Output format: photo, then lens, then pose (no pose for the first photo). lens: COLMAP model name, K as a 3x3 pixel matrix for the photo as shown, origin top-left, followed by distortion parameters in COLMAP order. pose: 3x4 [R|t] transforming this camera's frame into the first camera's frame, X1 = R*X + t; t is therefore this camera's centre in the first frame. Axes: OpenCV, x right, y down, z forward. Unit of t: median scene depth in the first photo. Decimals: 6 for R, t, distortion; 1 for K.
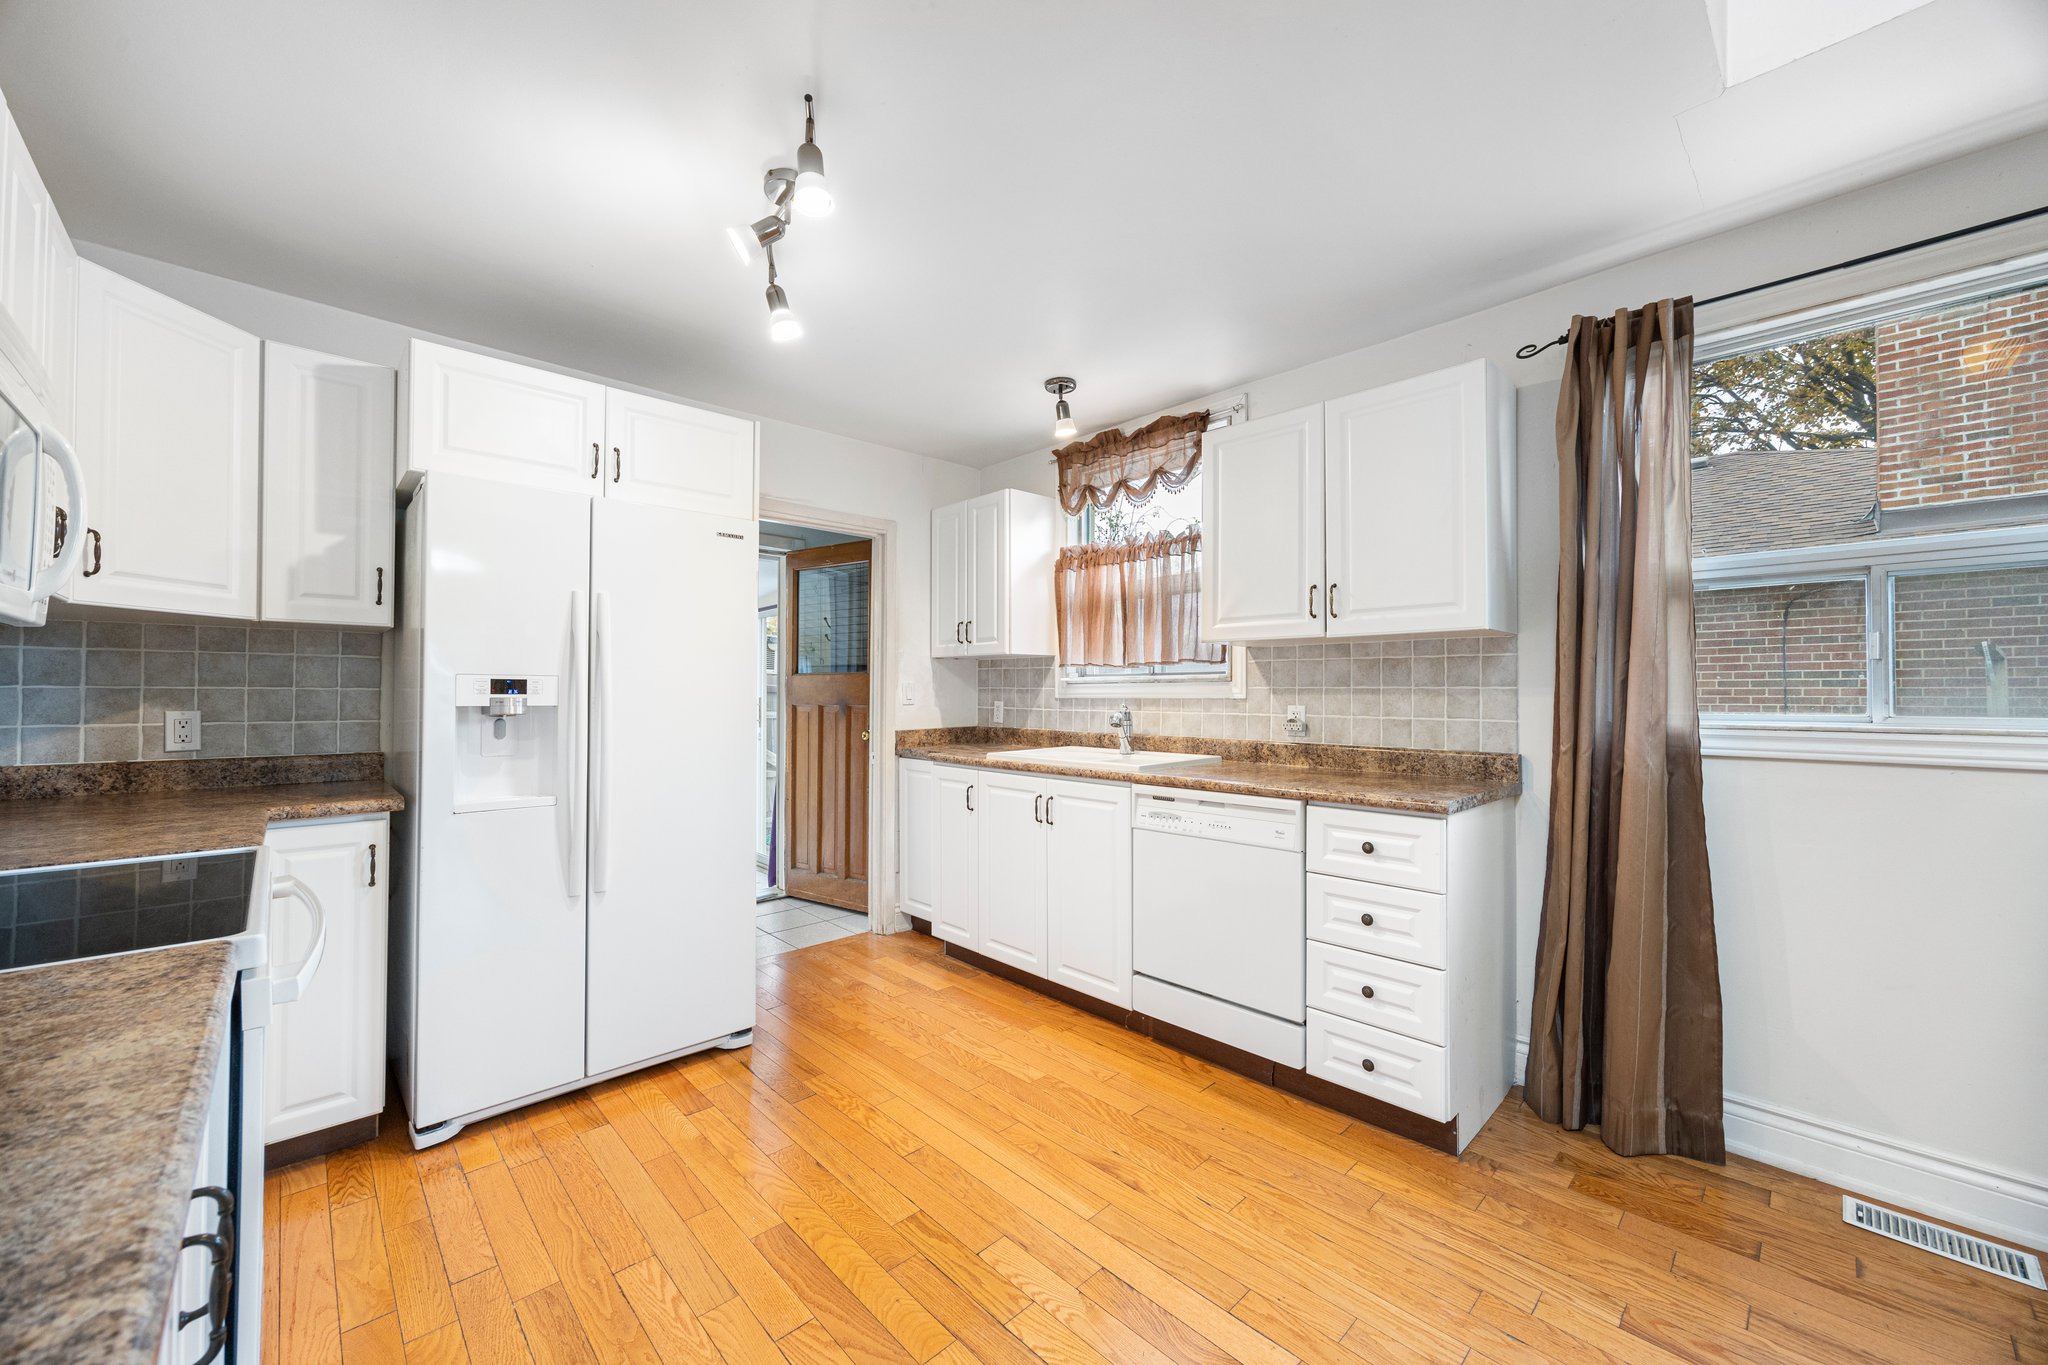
lens RADIAL K [[781.1, 0, 1028.2], [0, 781.1, 675.7], [0, 0, 1]] dist [-0.001694, 0.000301]
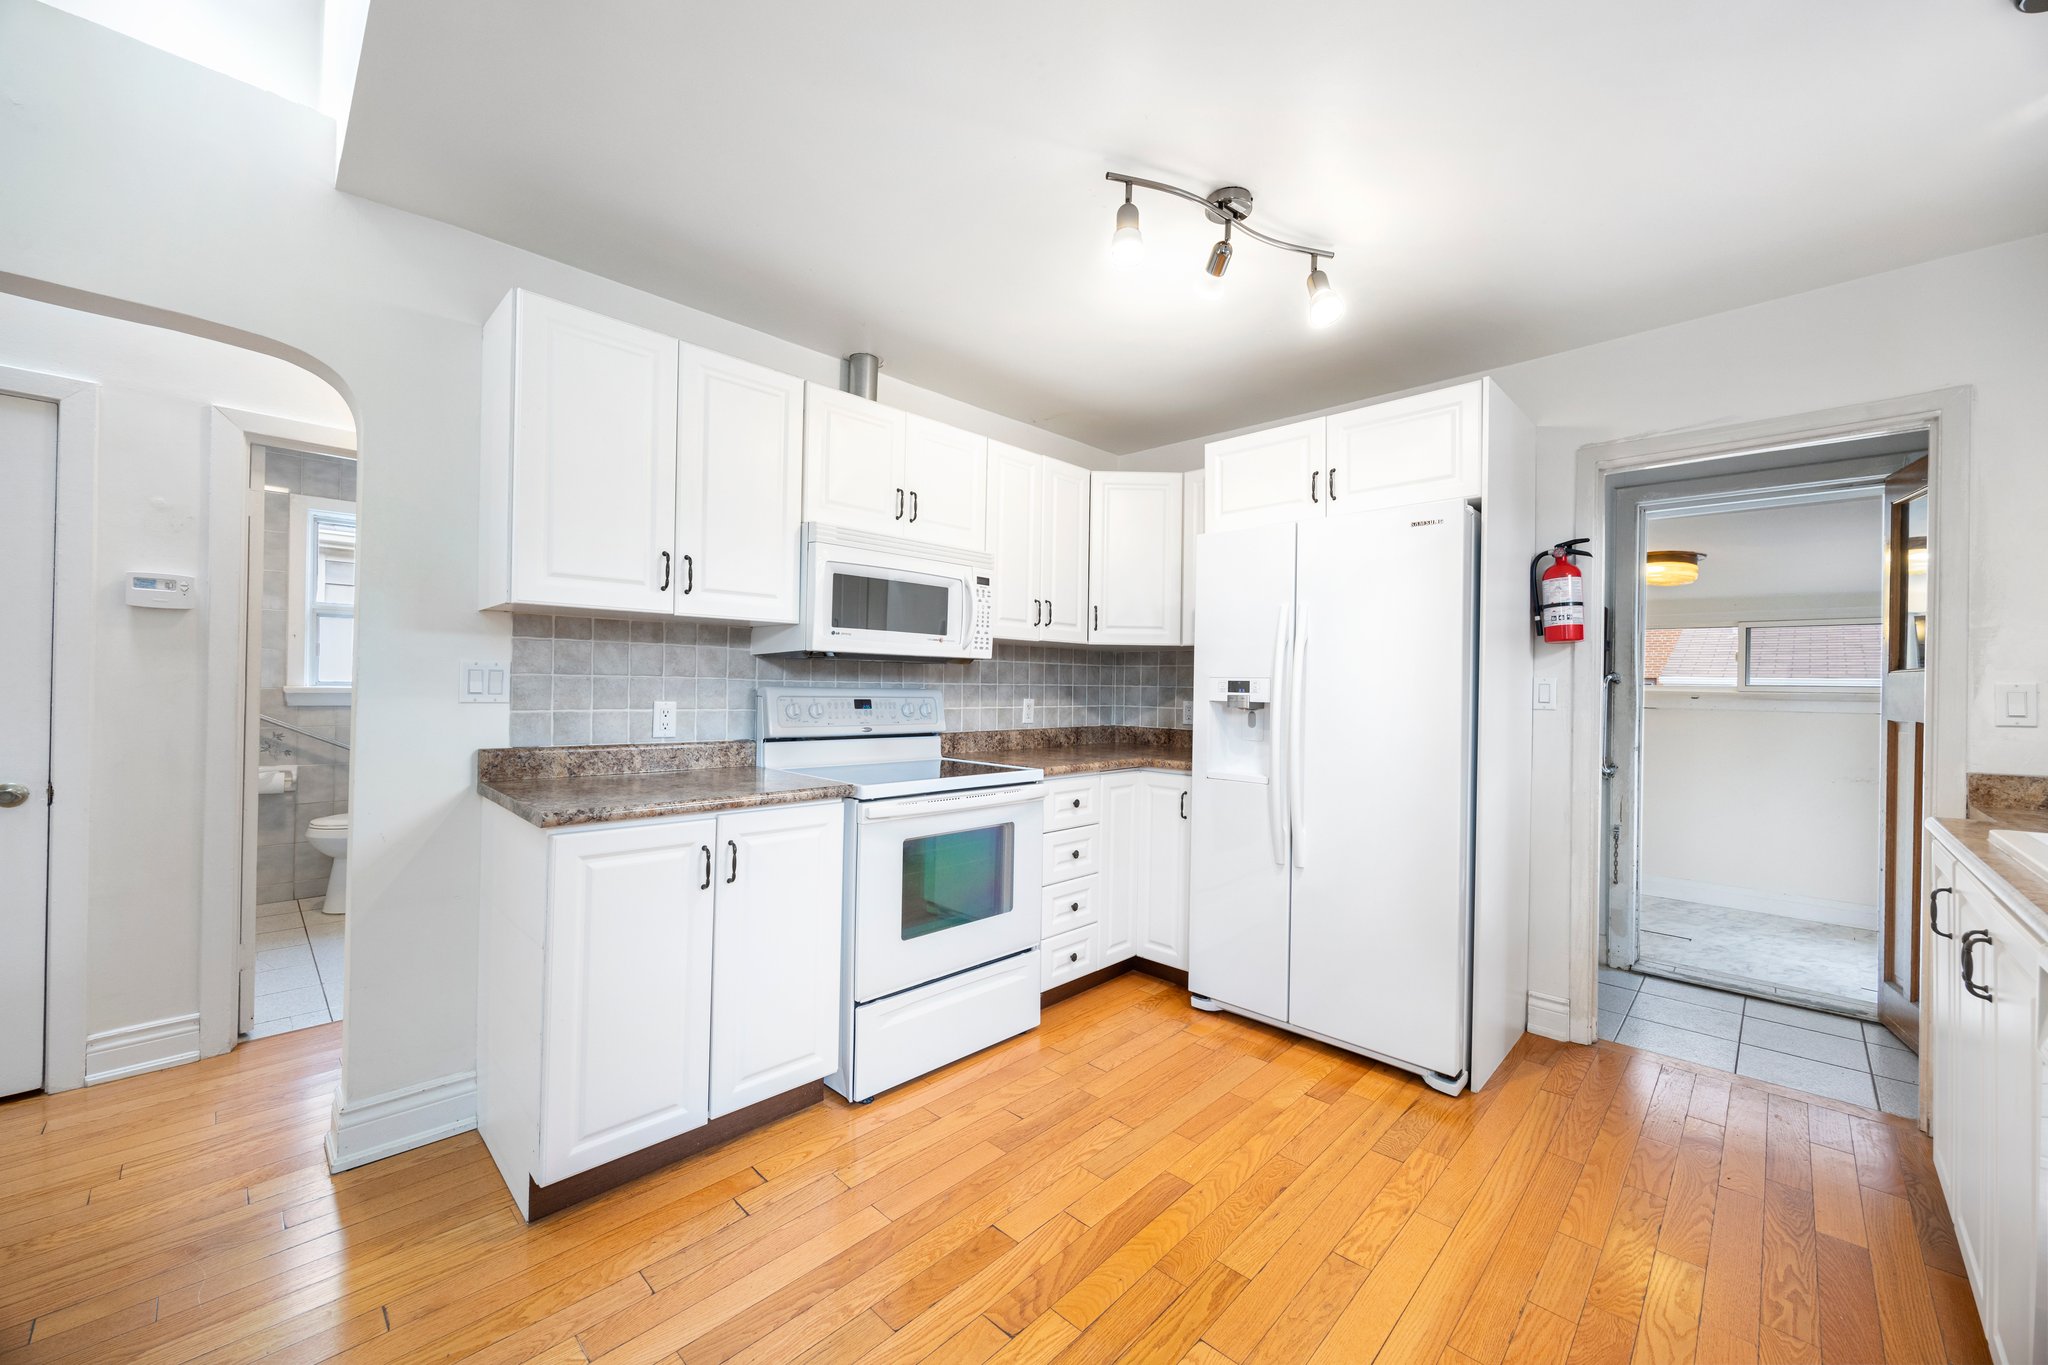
lens RADIAL K [[781.1, 0, 1028.2], [0, 781.1, 675.7], [0, 0, 1]] dist [-0.001694, 0.000301]
pose [[0.040013, -0.013596, -0.999107, 0.623644], [0.006654, 0.999889, -0.013340, 0.010940], [0.999177, -0.006114, 0.040099, 0.603660]]
